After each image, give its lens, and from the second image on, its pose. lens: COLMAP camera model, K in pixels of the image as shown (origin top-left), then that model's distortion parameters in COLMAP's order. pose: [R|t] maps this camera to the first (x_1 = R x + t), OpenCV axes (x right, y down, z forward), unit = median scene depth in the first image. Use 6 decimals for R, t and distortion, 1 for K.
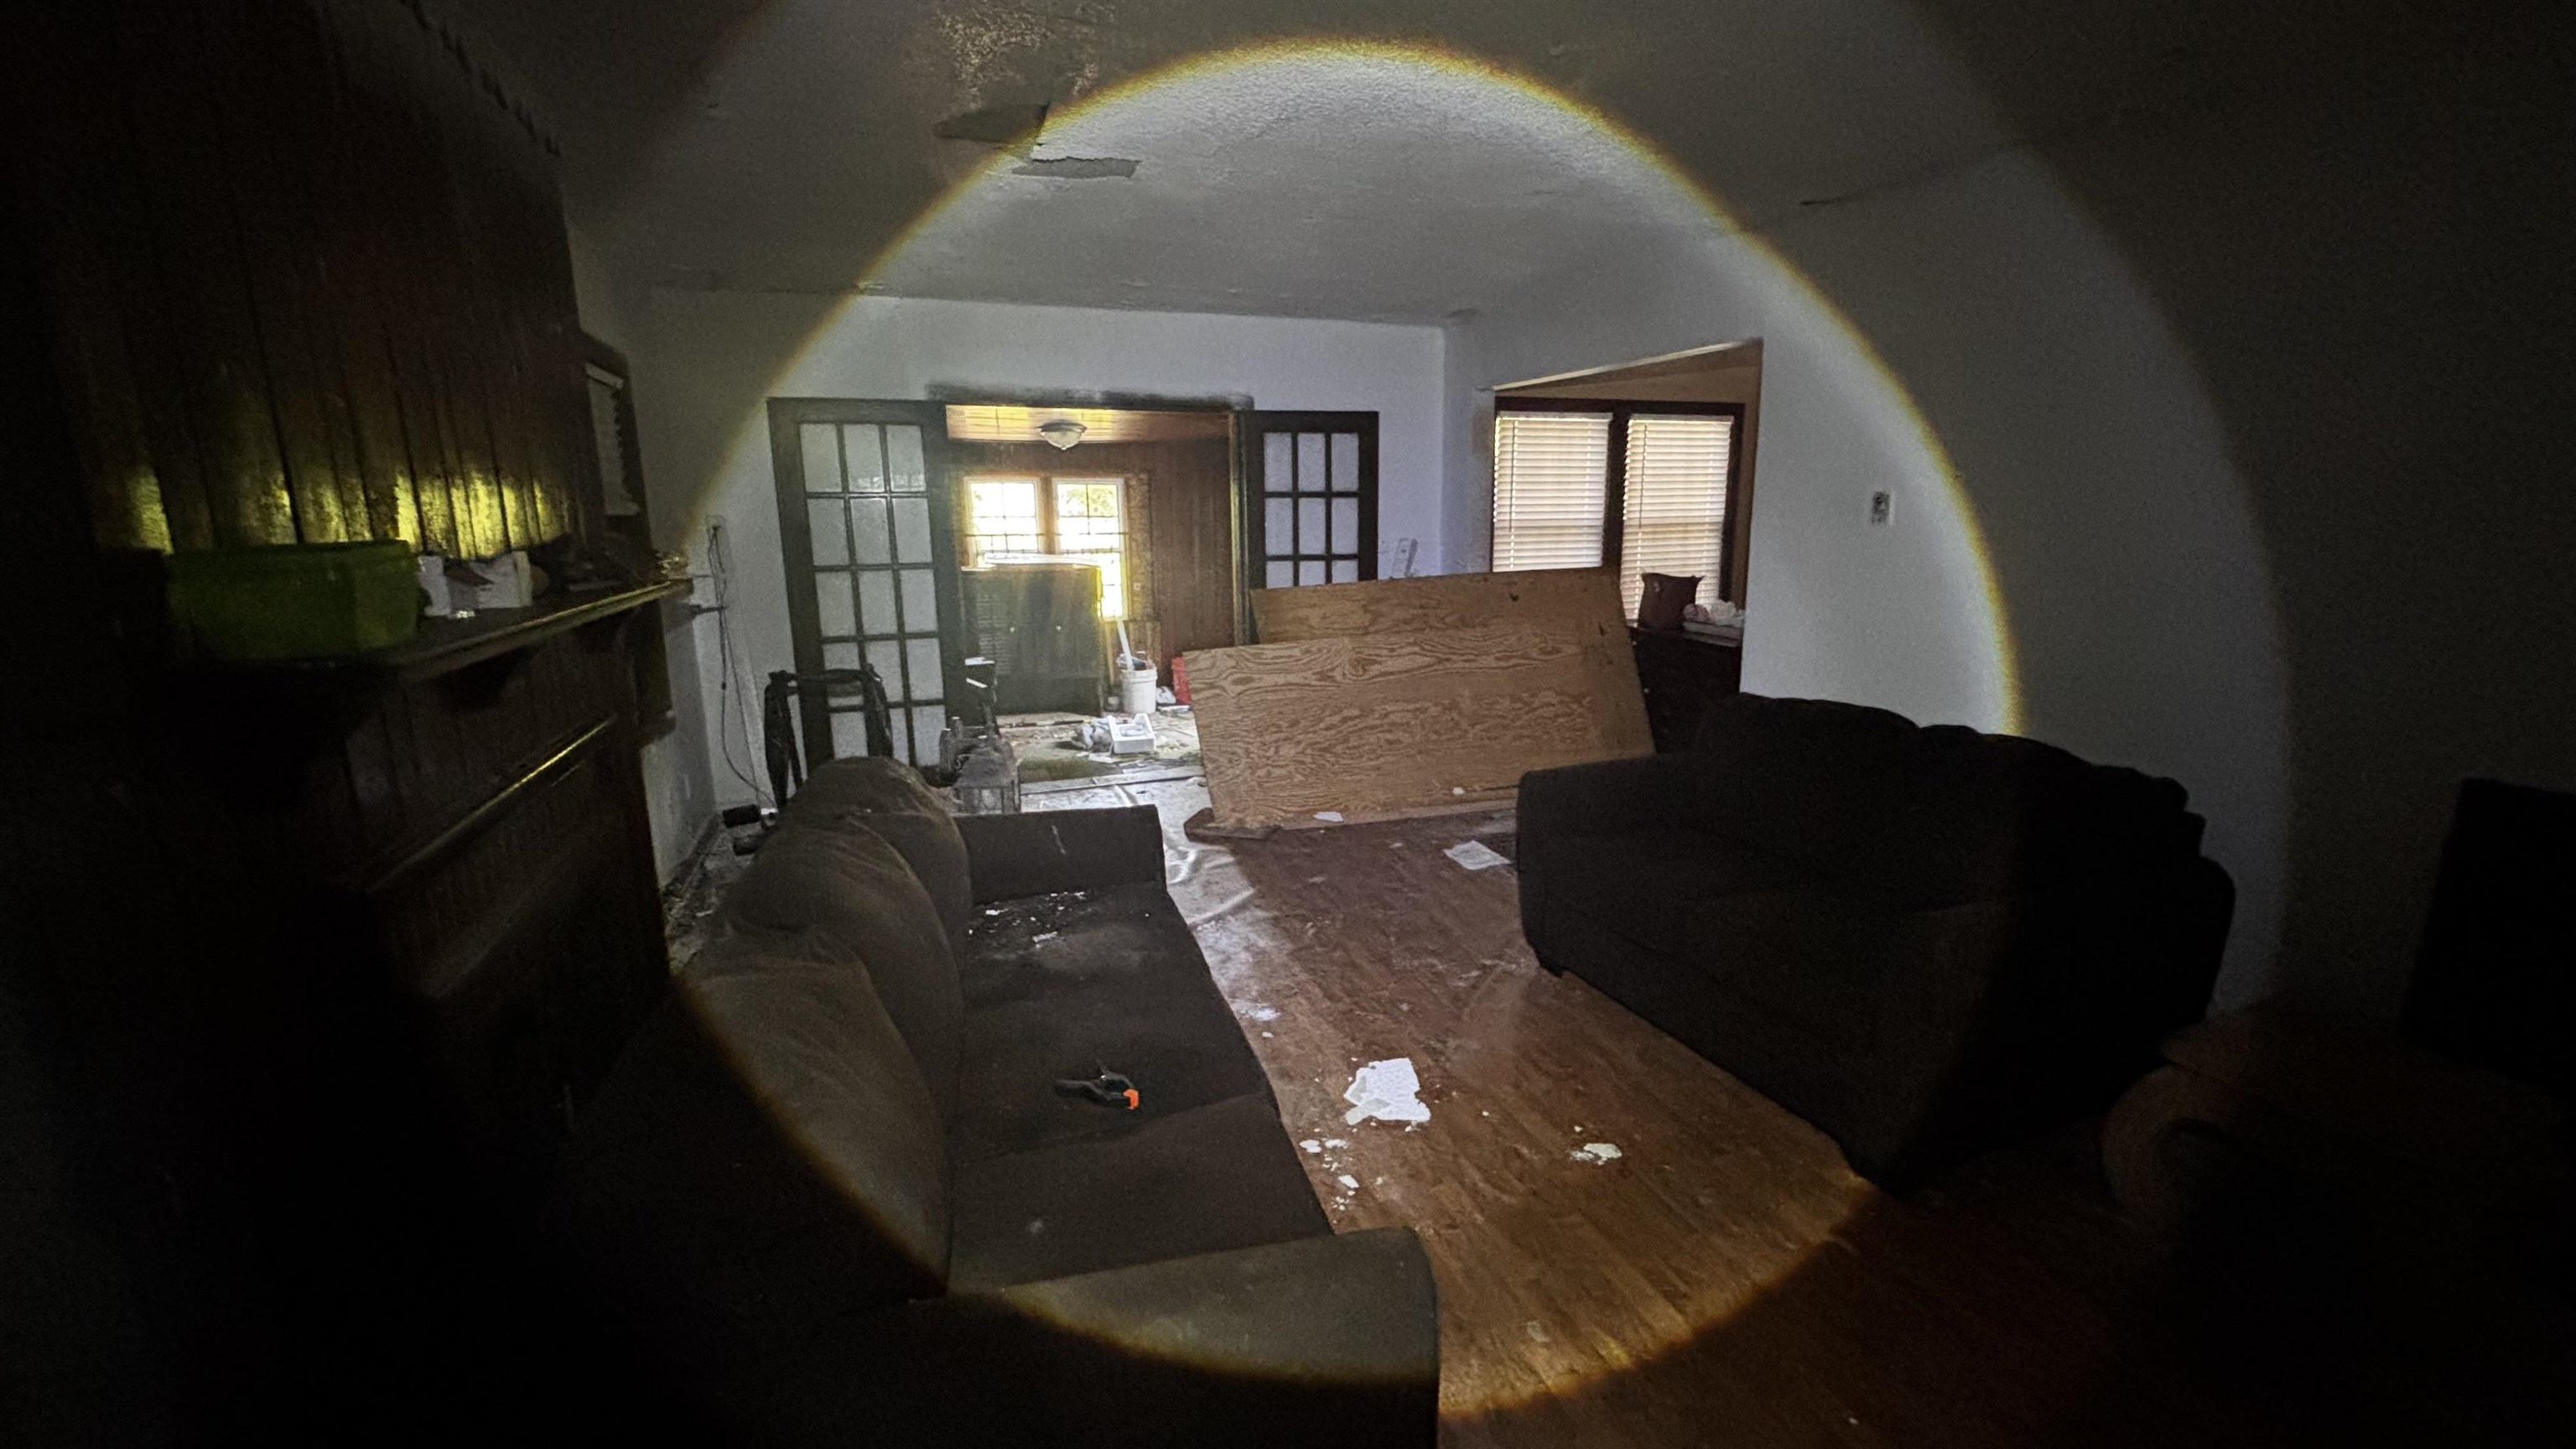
lens RADIAL K [[1037.7, 0, 1291.8], [0, 1037.7, 730.7], [0, 0, 1]] dist [-0.002713, -0.000466]
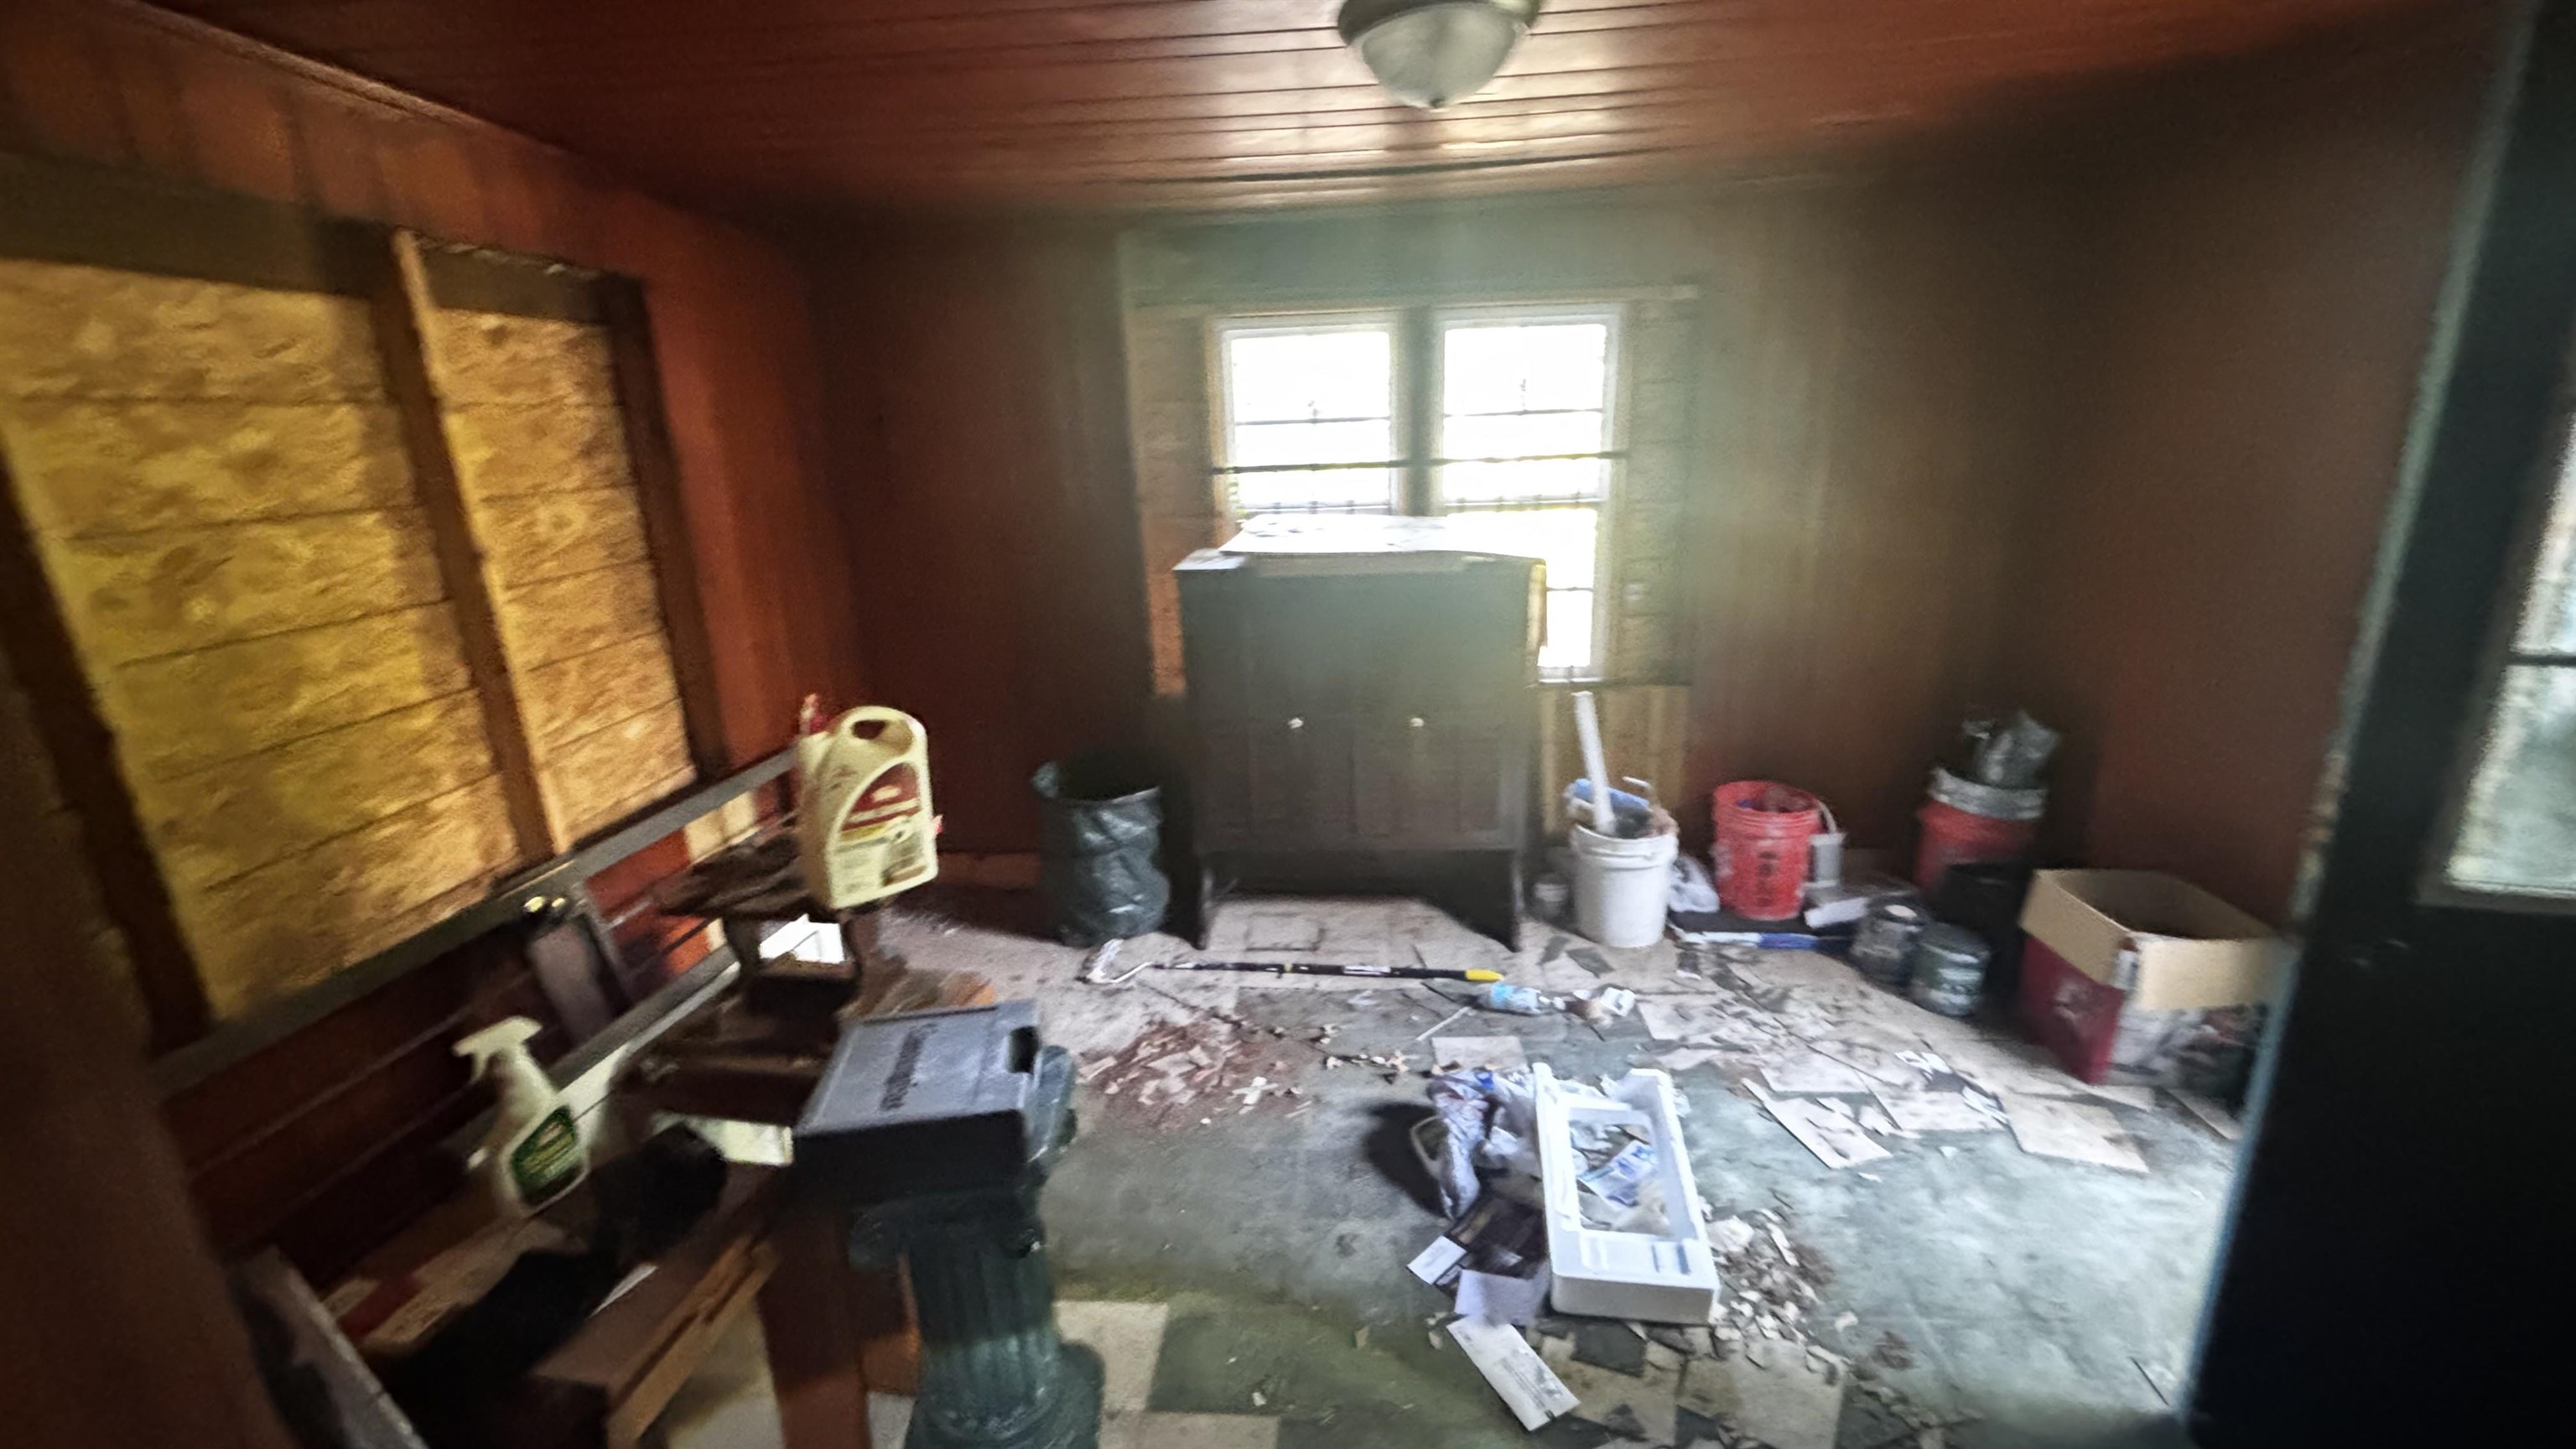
lens RADIAL K [[1037.7, 0, 1273.8], [0, 1037.7, 731.3], [0, 0, 1]] dist [-0.002713, -0.000466]
pose [[0.913195, 0.083254, -0.398929, -0.117034], [-0.053936, 0.994989, 0.084184, -0.116649], [0.403939, -0.055360, 0.913109, 0.607994]]
